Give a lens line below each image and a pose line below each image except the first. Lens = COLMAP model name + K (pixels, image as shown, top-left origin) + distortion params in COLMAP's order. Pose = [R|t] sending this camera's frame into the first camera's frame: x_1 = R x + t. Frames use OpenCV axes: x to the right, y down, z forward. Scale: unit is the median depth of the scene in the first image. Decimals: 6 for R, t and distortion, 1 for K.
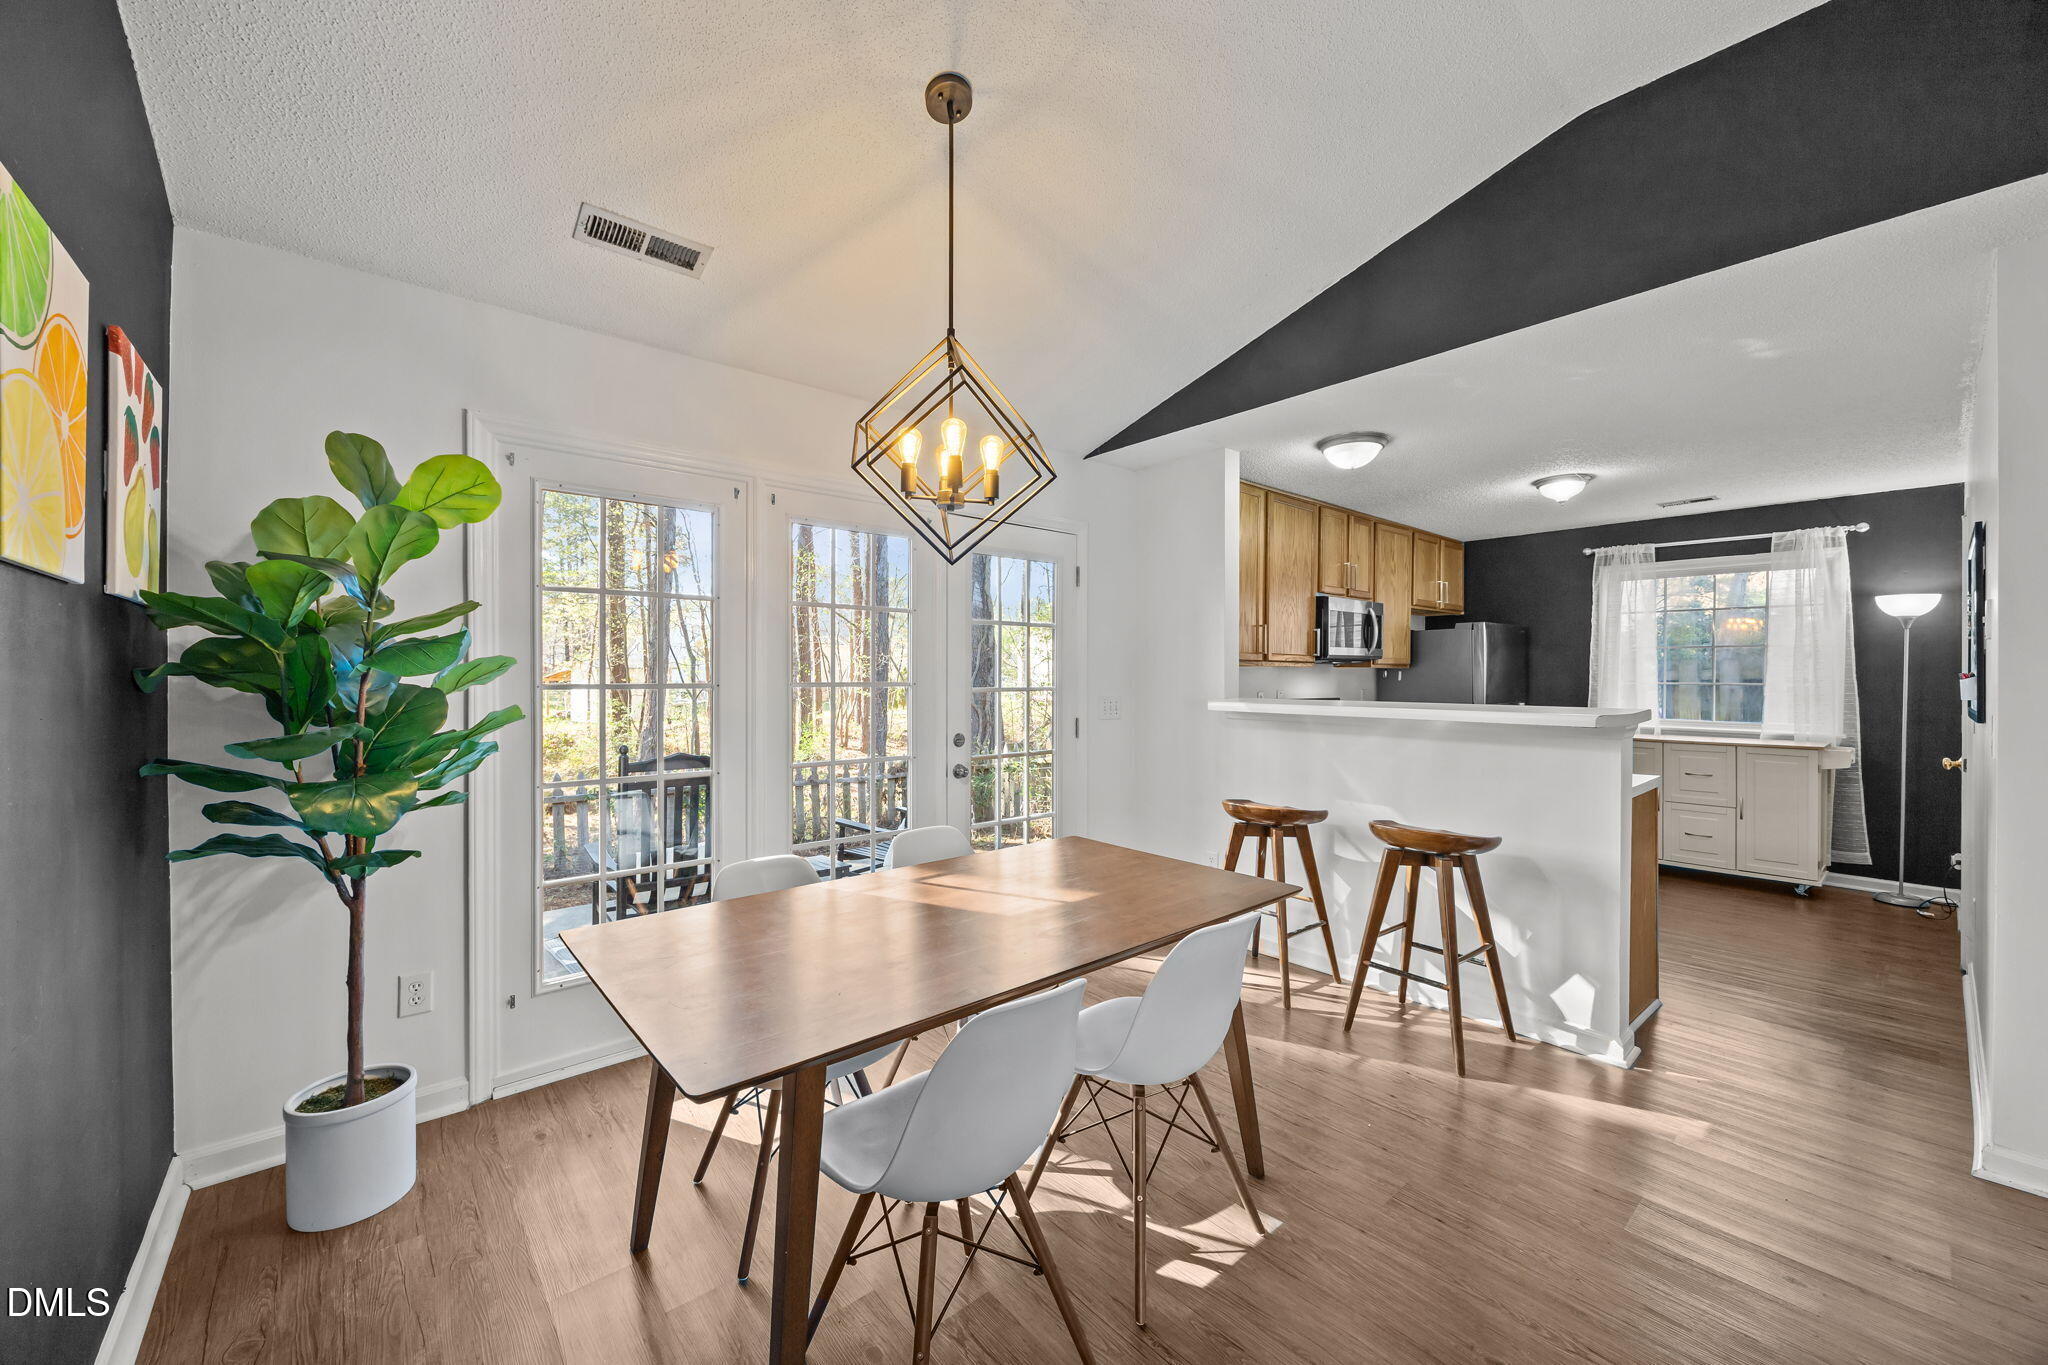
lens RADIAL K [[776.1, 0, 1024.0], [0, 776.1, 682.5], [0, 0, 1]] dist [-0.000150, -0.000002]
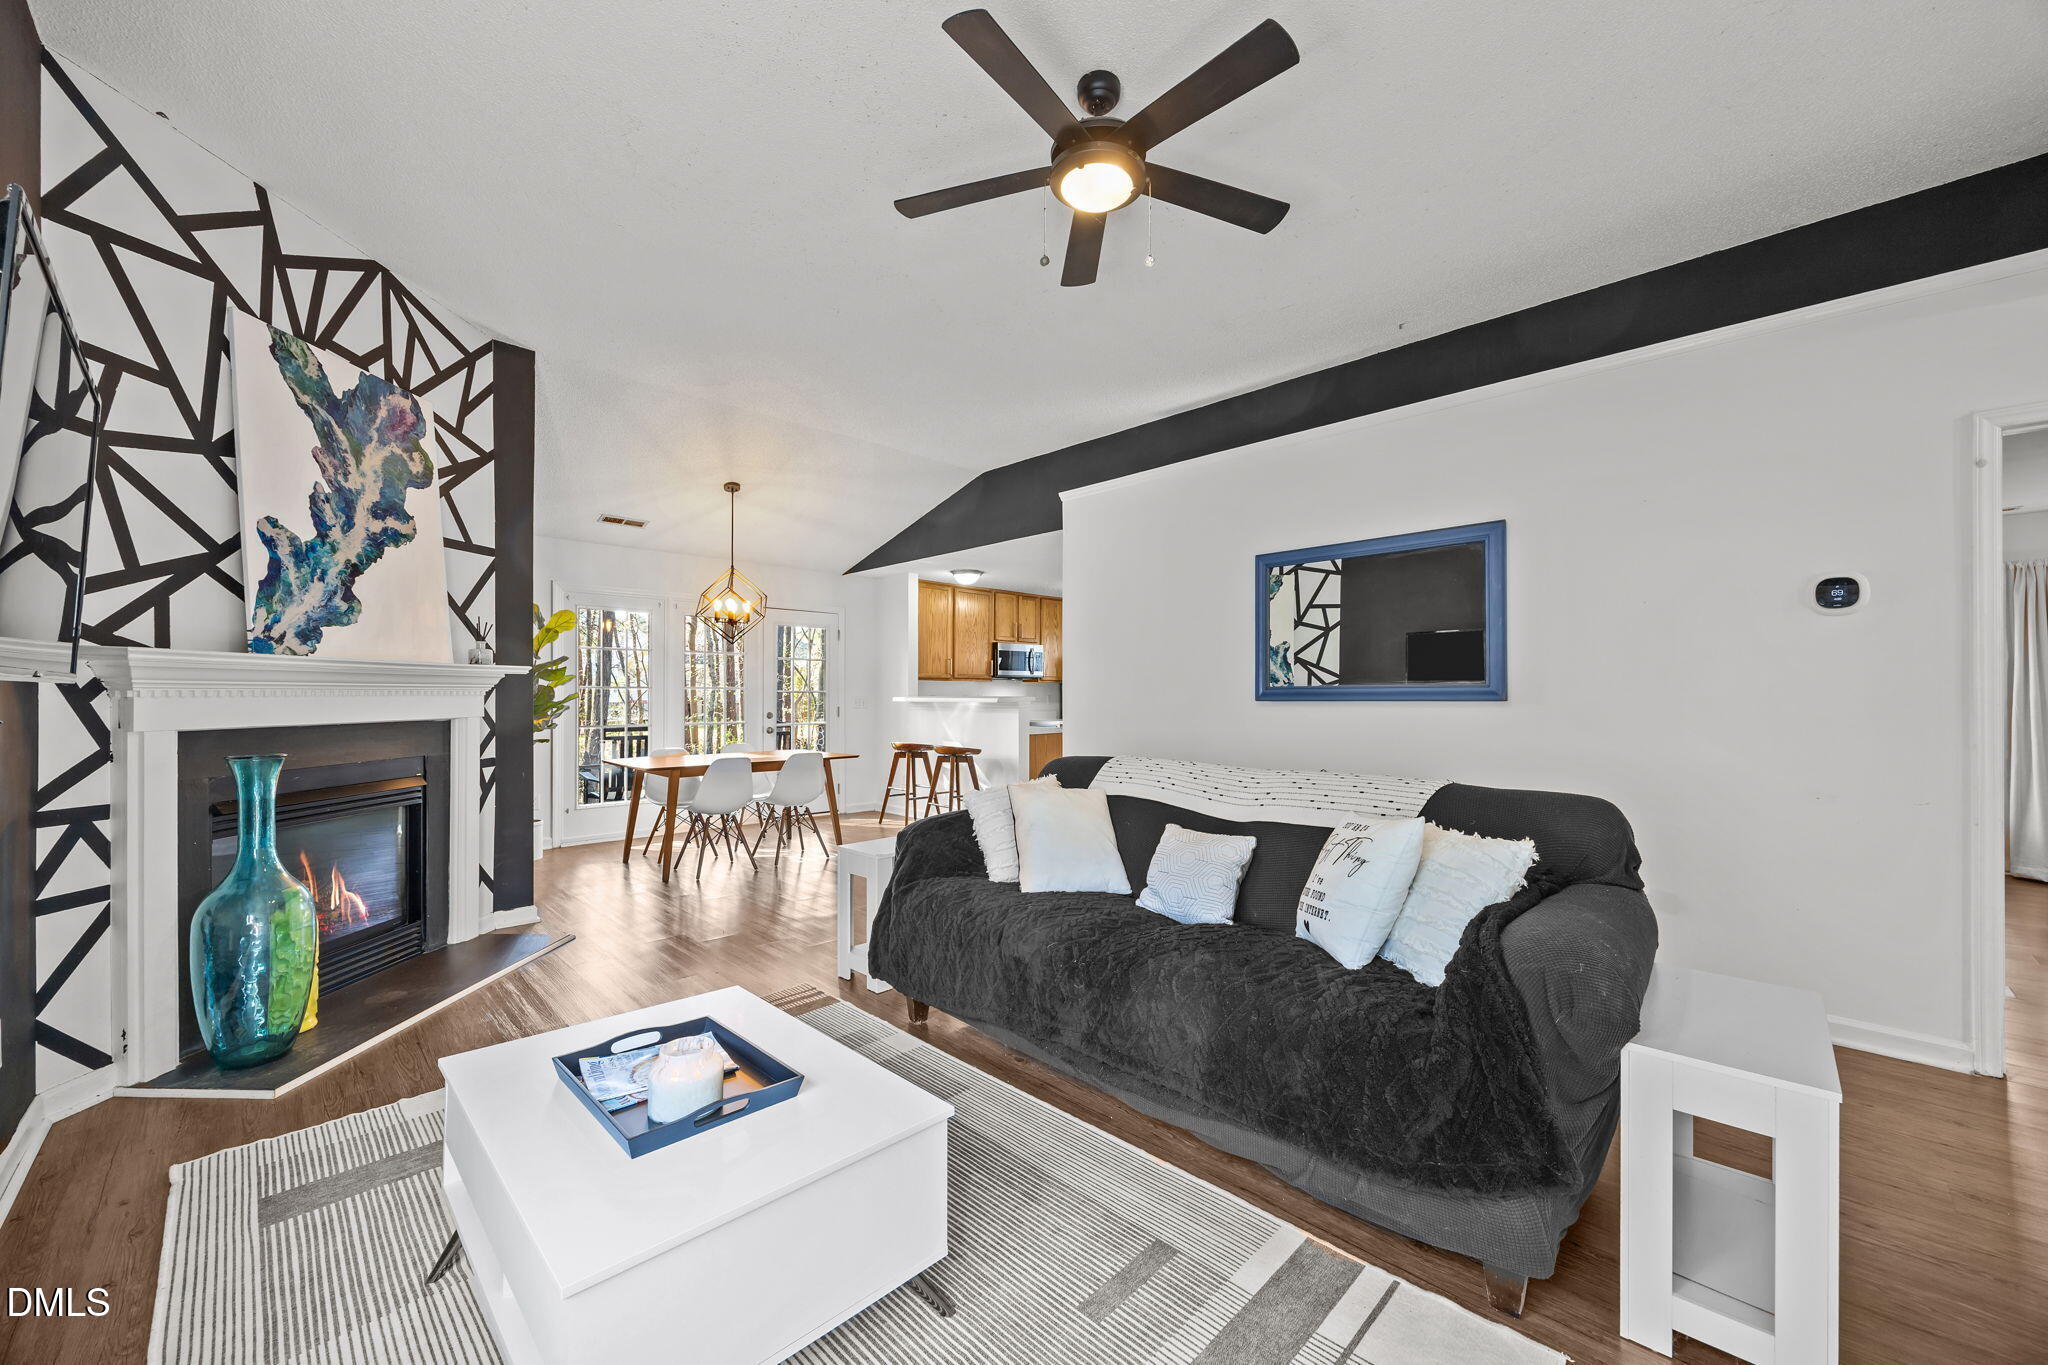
lens RADIAL K [[793.6, 0, 1021.7], [0, 793.6, 699.2], [0, 0, 1]] dist [-0.000156, 0.000004]
pose [[0.998125, -0.000198, 0.061215, 0.498512], [0.000449, 0.999992, -0.004096, 0.042249], [-0.061213, 0.004116, 0.998116, -1.267299]]
